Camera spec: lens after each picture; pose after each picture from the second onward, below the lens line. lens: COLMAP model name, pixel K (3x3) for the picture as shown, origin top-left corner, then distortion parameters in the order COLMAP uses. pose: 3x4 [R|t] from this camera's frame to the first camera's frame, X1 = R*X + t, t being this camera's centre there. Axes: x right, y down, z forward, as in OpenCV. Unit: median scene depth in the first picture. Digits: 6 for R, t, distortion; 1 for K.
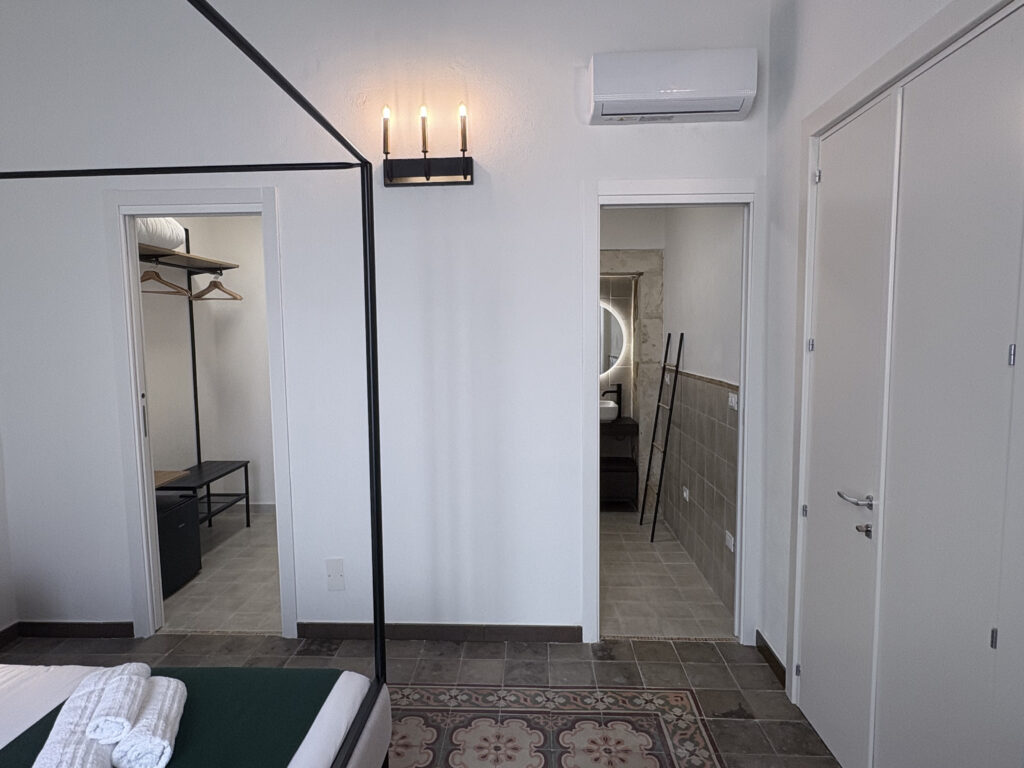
lens RADIAL K [[604.7, 0, 513.6], [0, 604.7, 383.2], [0, 0, 1]] dist [-0.003454, 0.001748]
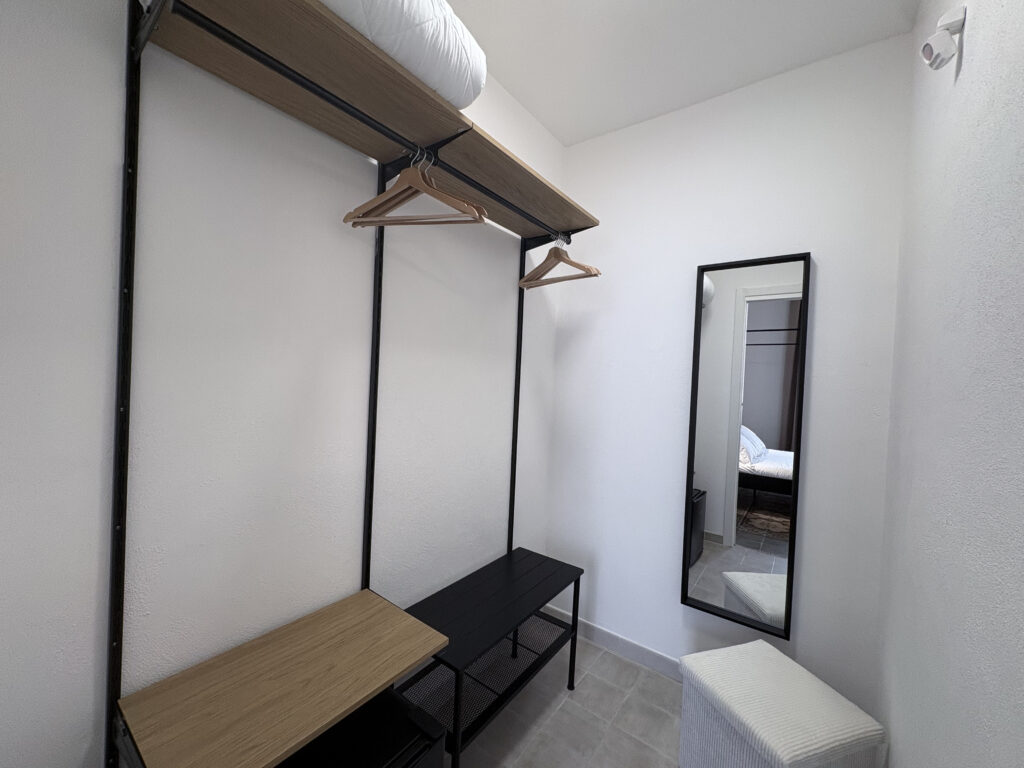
lens RADIAL K [[404.6, 0, 518.6], [0, 404.6, 384.8], [0, 0, 1]] dist [0.001558, 0.000879]
pose [[0.825511, 0.062322, -0.560935, -0.294495], [-0.099834, 0.994336, -0.036448, -0.023362], [0.555486, 0.086089, 0.827057, 0.657236]]
